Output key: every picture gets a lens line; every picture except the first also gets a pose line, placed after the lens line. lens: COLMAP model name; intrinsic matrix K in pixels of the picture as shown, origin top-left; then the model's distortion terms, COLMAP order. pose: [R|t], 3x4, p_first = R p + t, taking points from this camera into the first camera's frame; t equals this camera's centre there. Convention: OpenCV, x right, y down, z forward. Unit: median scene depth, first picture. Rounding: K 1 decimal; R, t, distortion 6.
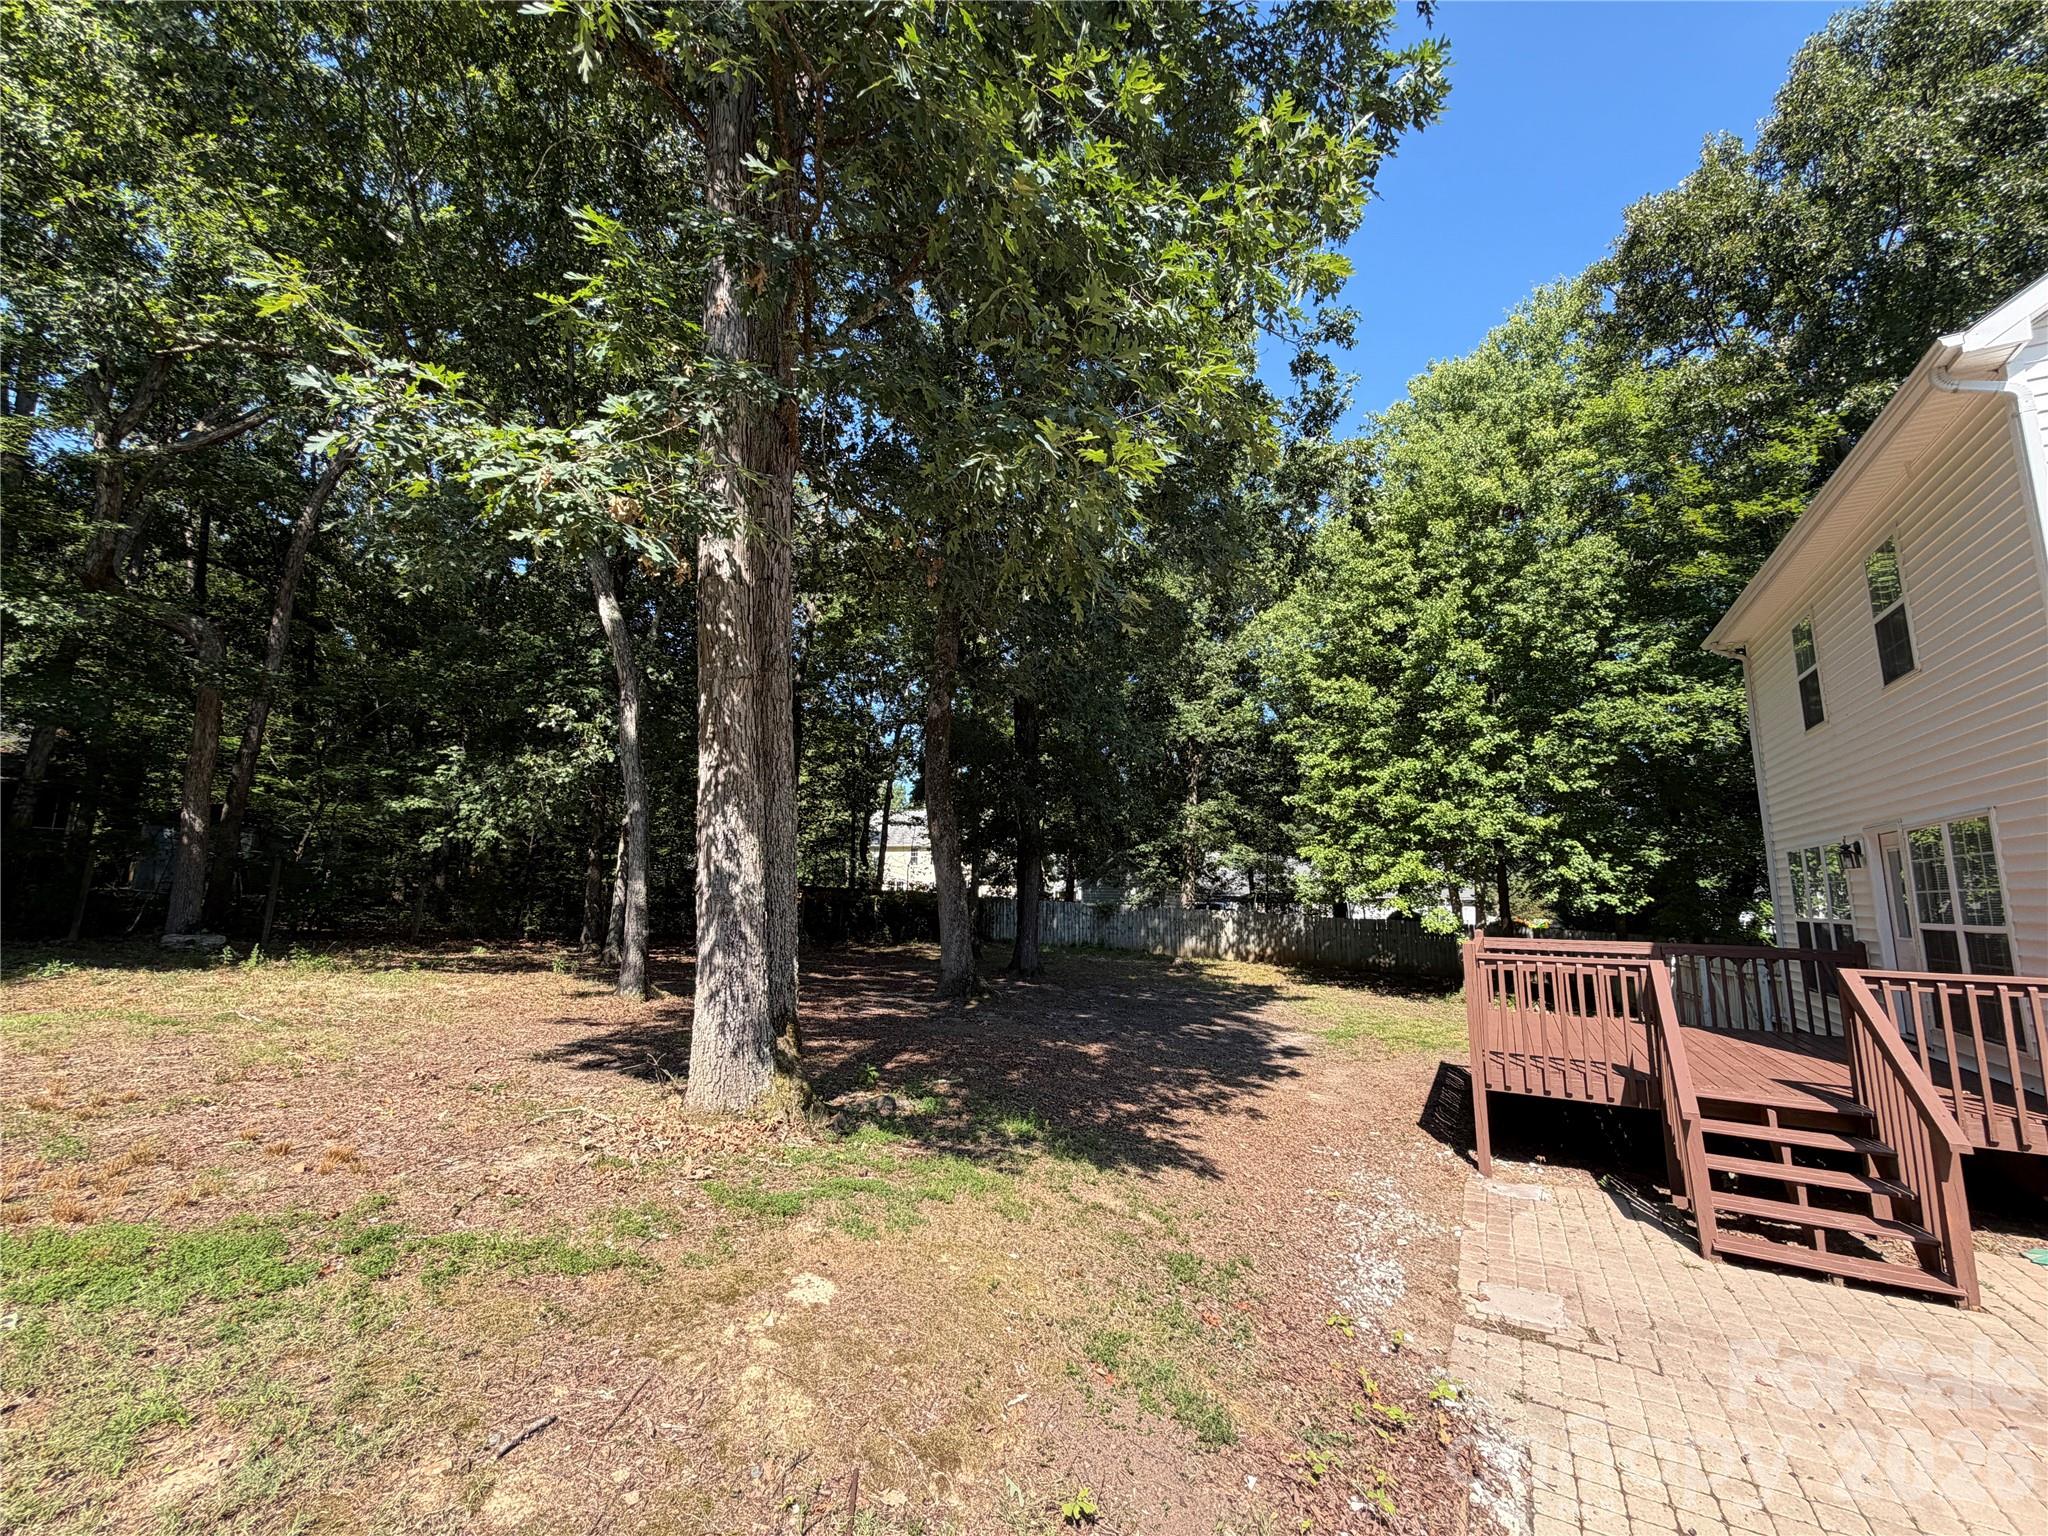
lens RADIAL K [[820.1, 0, 1019.4], [0, 820.1, 765.9], [0, 0, 1]] dist [0.000186, 0.000051]
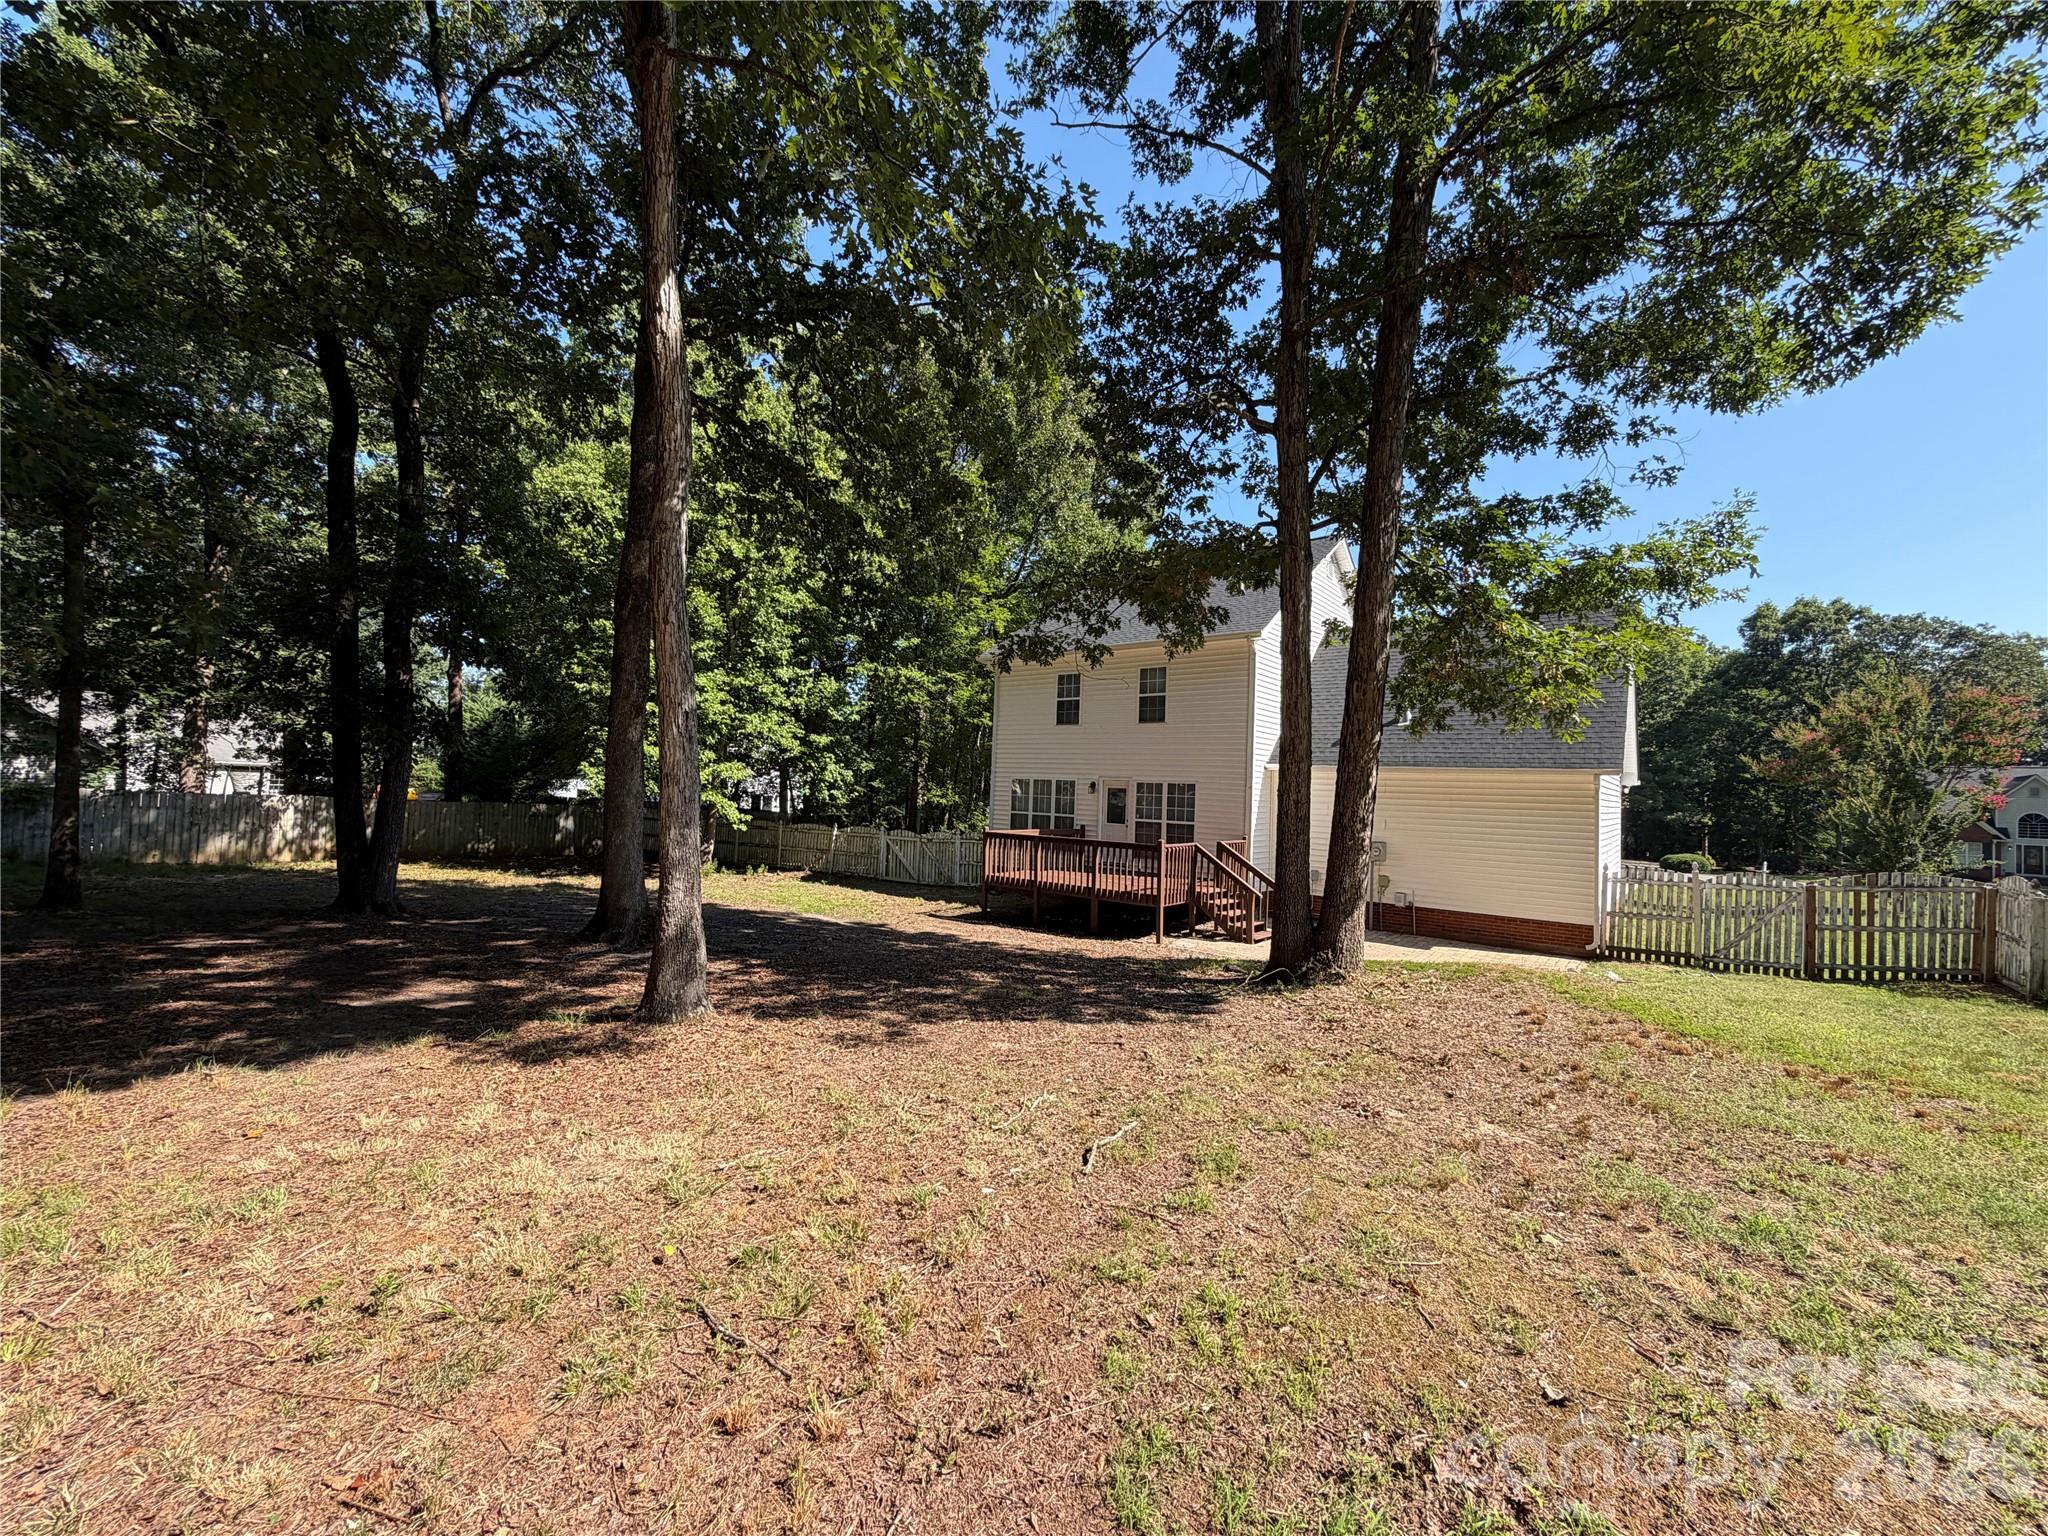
lens RADIAL K [[820.1, 0, 1019.4], [0, 820.1, 765.9], [0, 0, 1]] dist [0.000186, 0.000051]
pose [[0.179343, 0.014002, 0.983687, -0.359152], [-0.183501, 0.982827, 0.019466, 0.013563], [-0.966521, -0.183999, 0.178832, 0.235177]]
